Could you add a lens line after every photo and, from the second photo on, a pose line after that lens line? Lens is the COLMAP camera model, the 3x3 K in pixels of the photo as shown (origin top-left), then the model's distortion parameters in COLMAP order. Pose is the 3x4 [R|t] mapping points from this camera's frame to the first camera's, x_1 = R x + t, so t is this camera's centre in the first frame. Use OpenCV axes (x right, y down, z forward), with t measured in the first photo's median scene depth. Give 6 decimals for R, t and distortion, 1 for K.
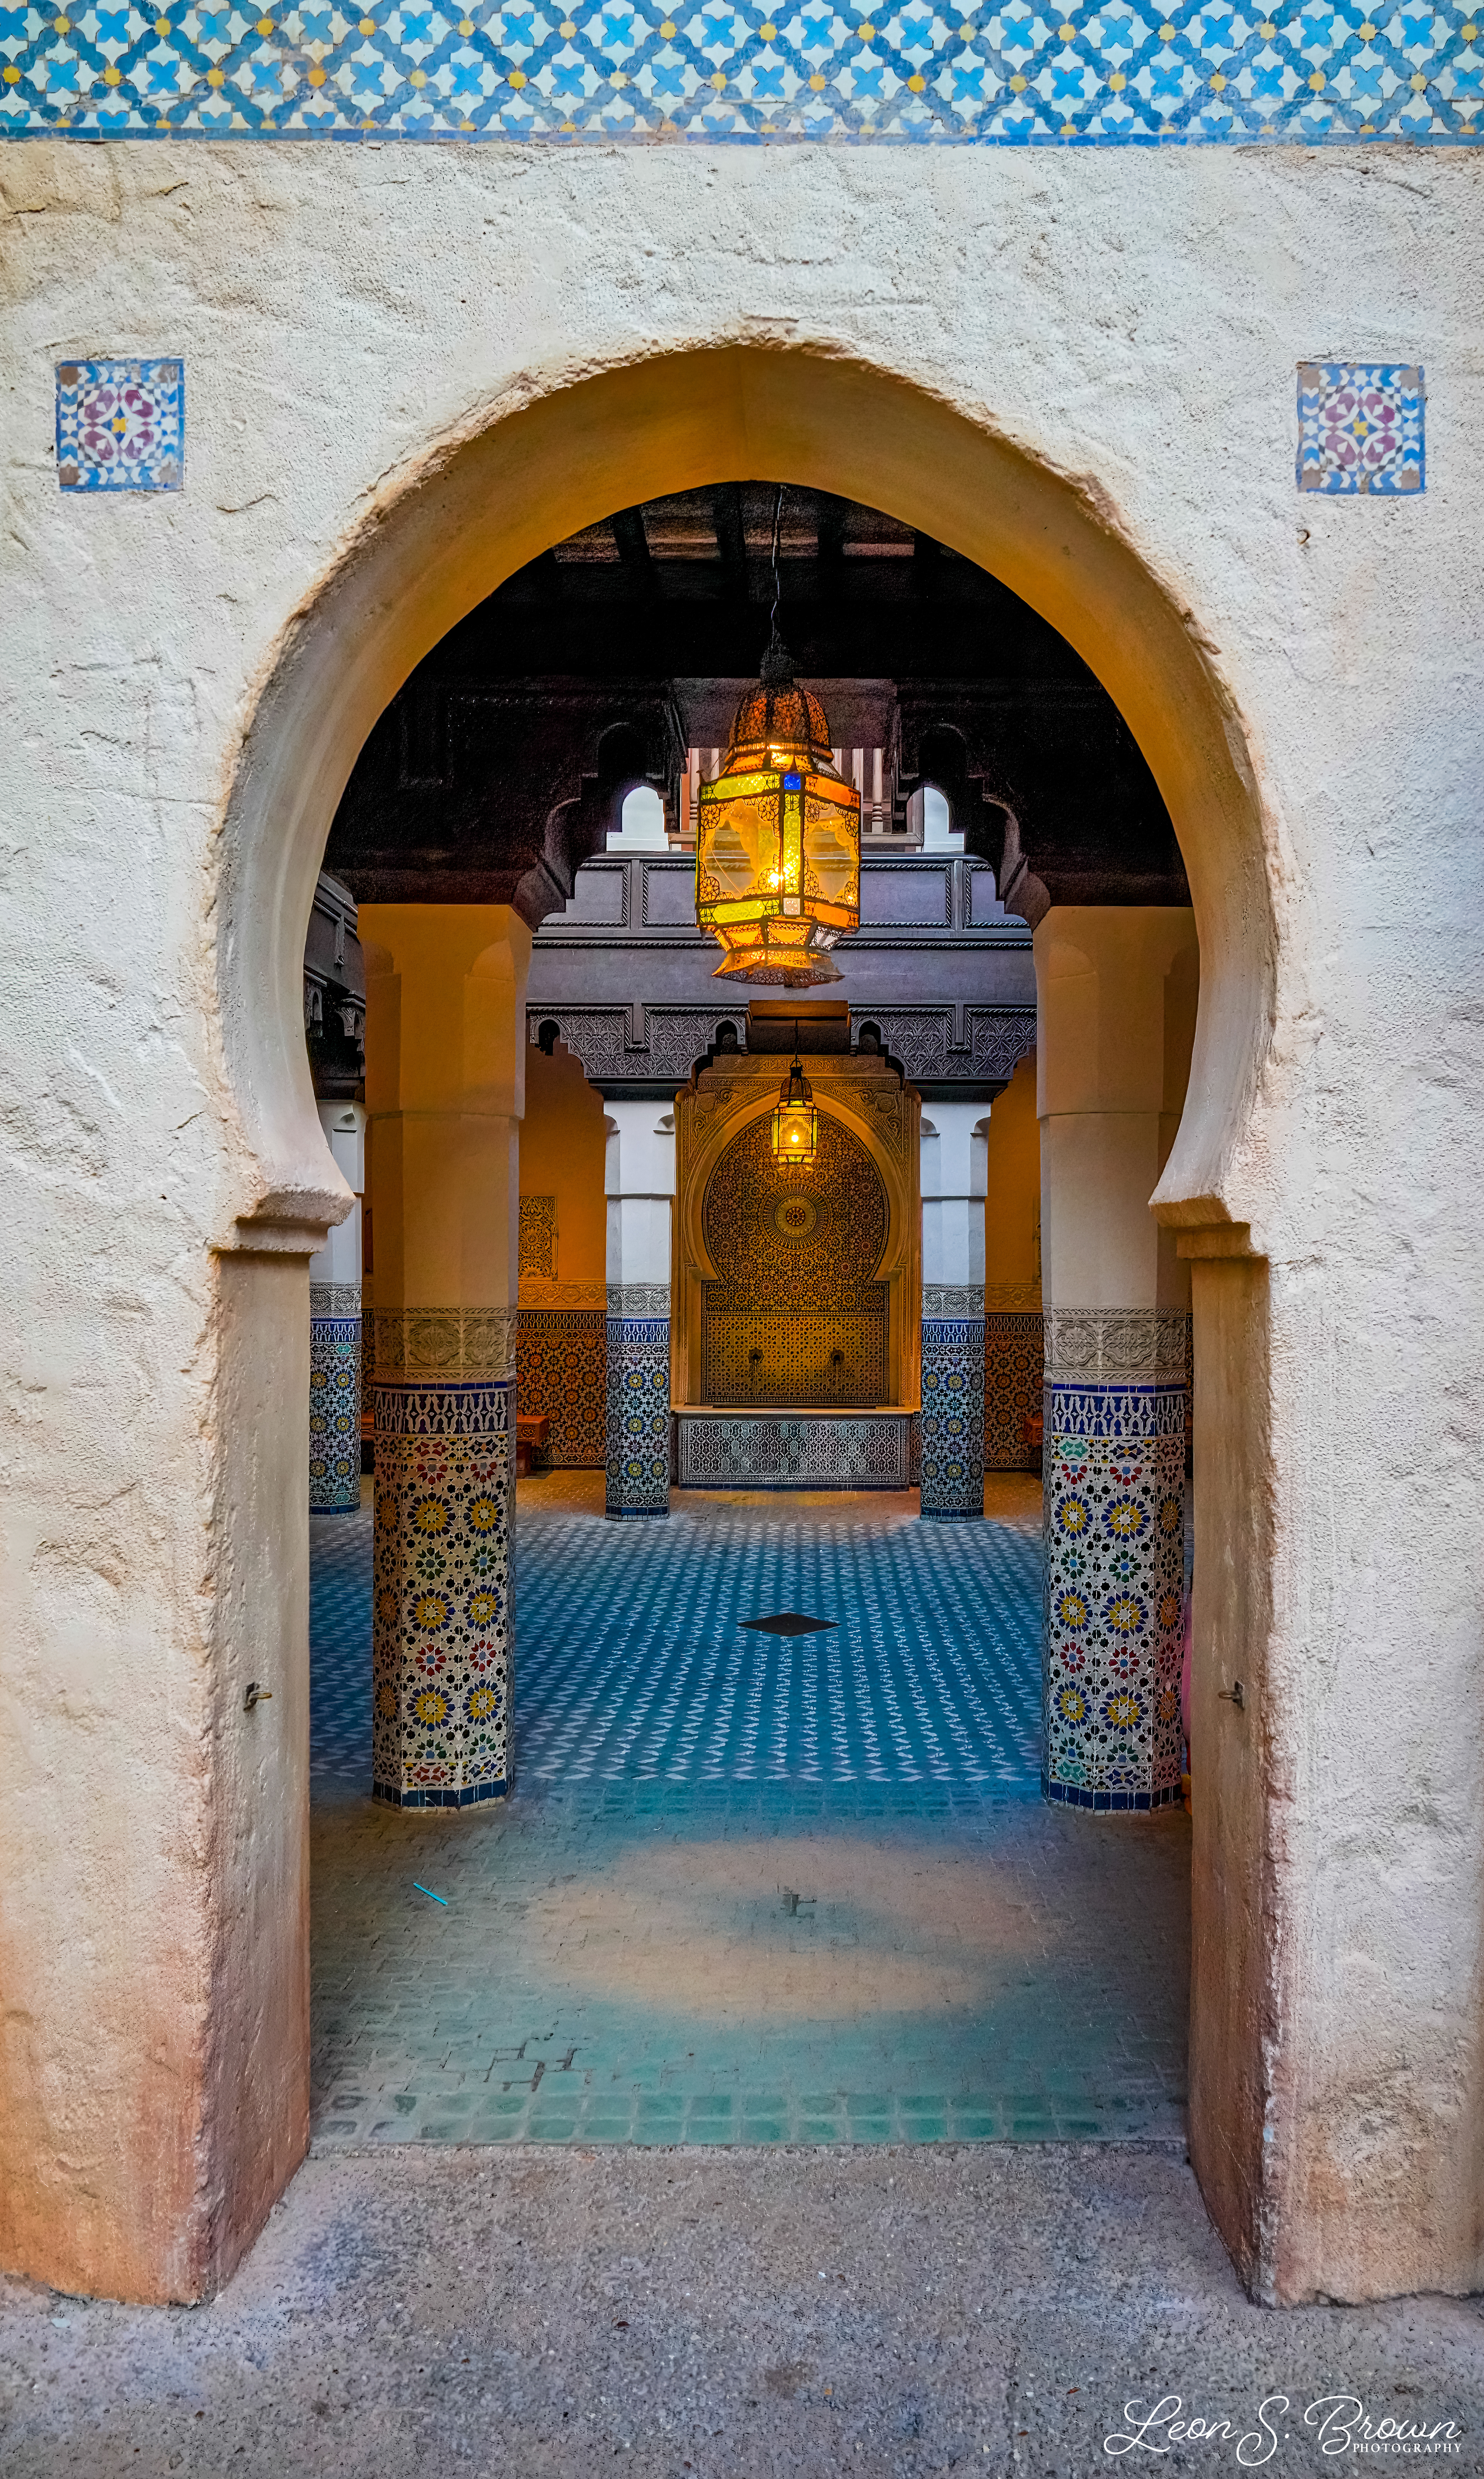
lens RADIAL K [[1792.1, 0, 788.3], [0, 1792.1, 1222.2], [0, 0, 1]] dist [-0.073749, -0.002706]
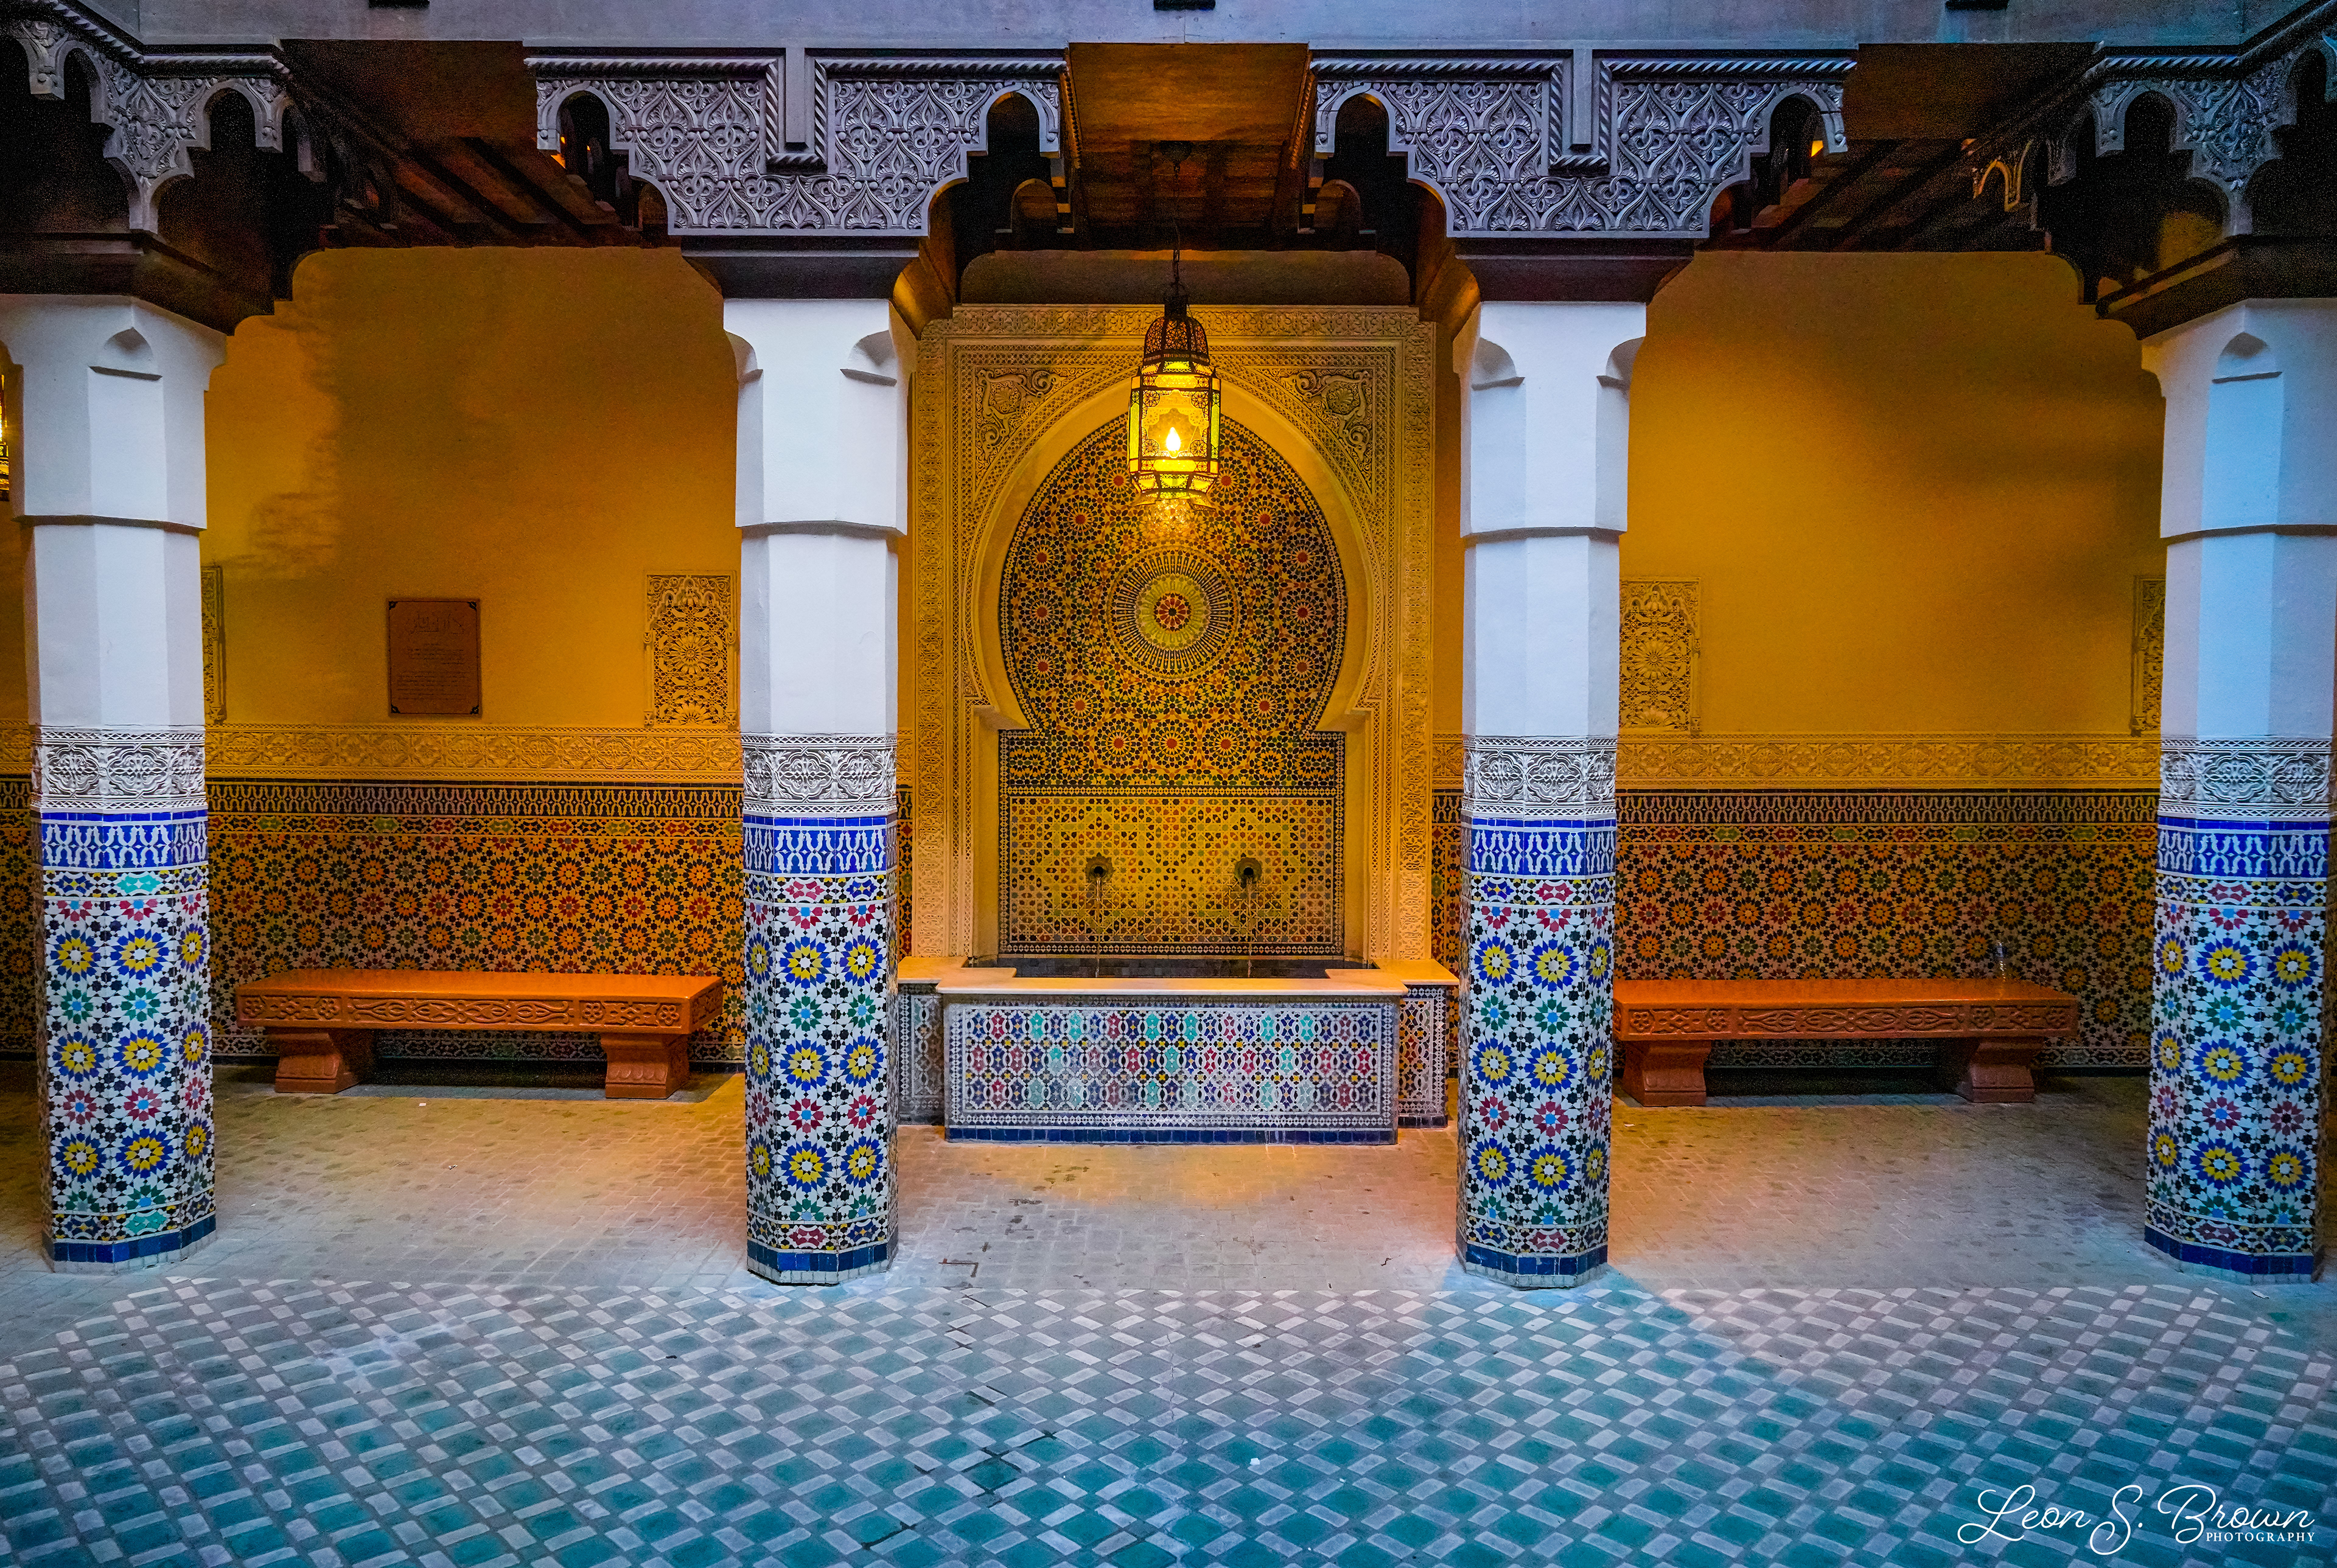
lens RADIAL K [[1609.4, 0, 1166.1], [0, 1609.4, 784.5], [0, 0, 1]] dist [-0.001774, -0.000002]
pose [[0.999959, -0.000243, 0.009087, -0.008925], [-0.000304, 0.998184, 0.060235, 0.076805], [-0.009085, -0.060236, 0.998143, 2.043958]]
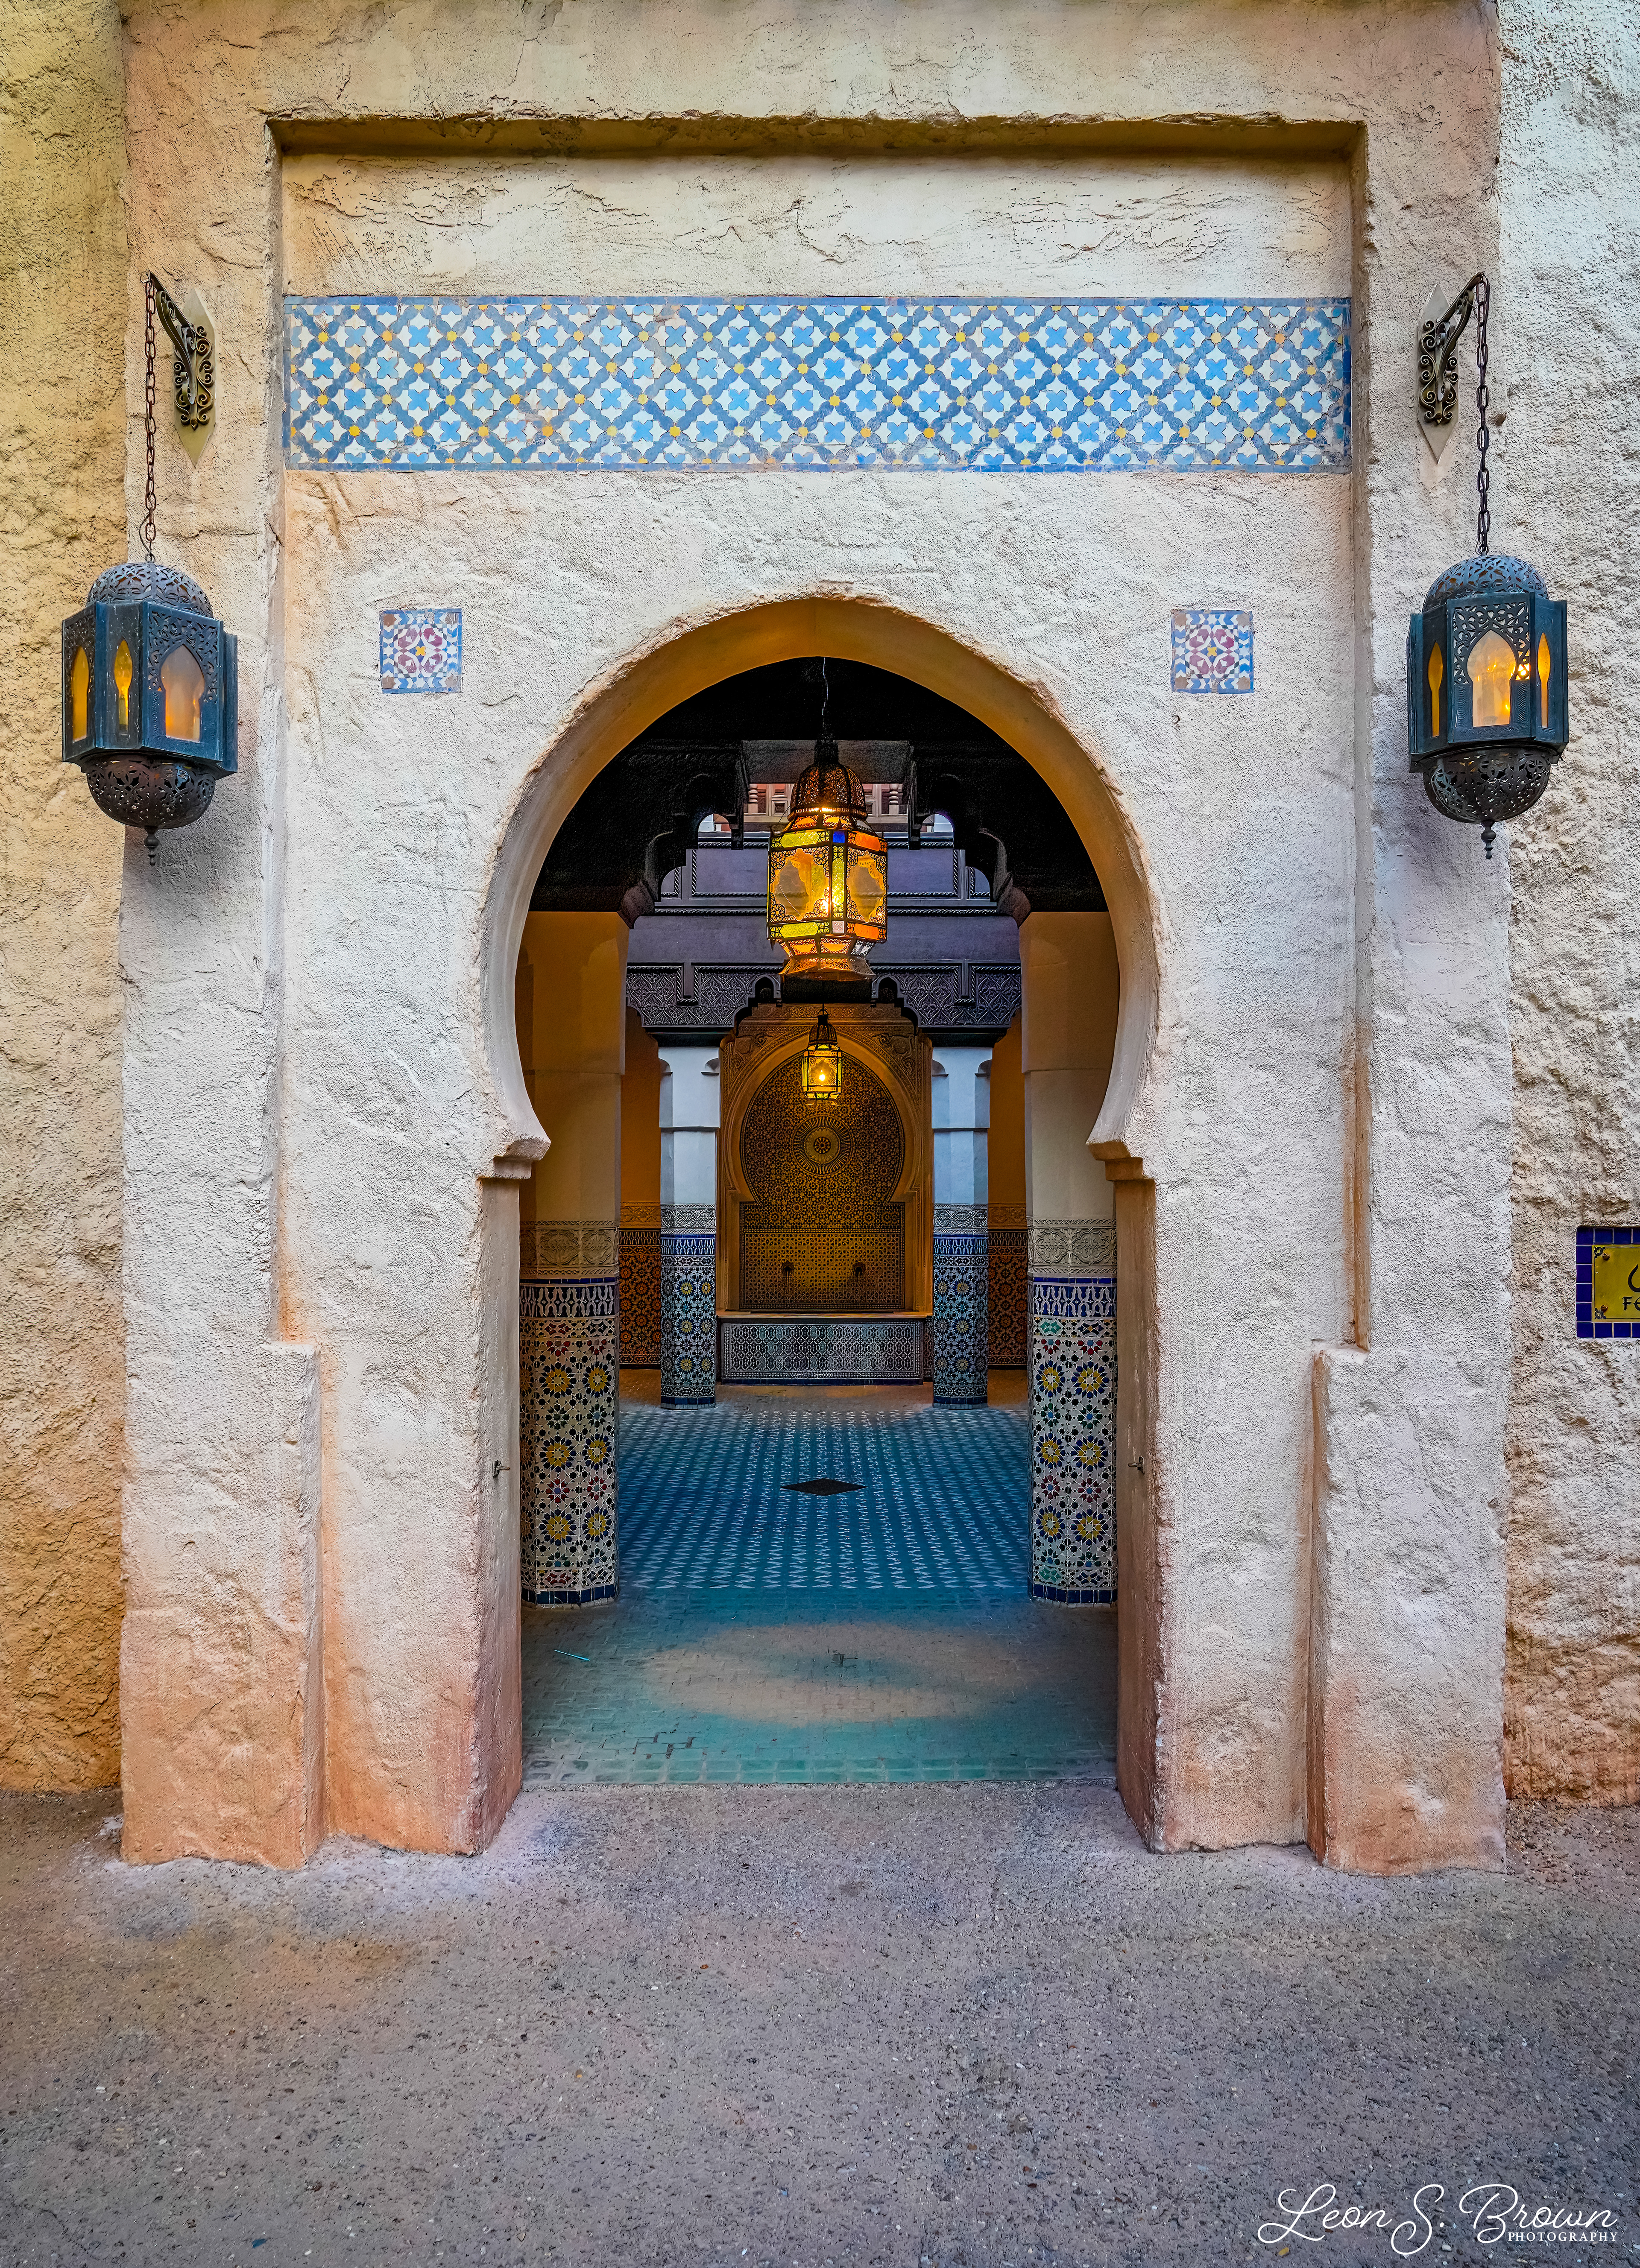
lens RADIAL K [[1741.6, 0, 817.3], [0, 1741.6, 1144.5], [0, 0, 1]] dist [-0.036205, 0.015637]
pose [[0.999962, -0.003560, 0.007949, -0.031387], [0.003574, 0.999992, -0.001742, -0.007713], [-0.007942, 0.001770, 0.999967, -0.422427]]
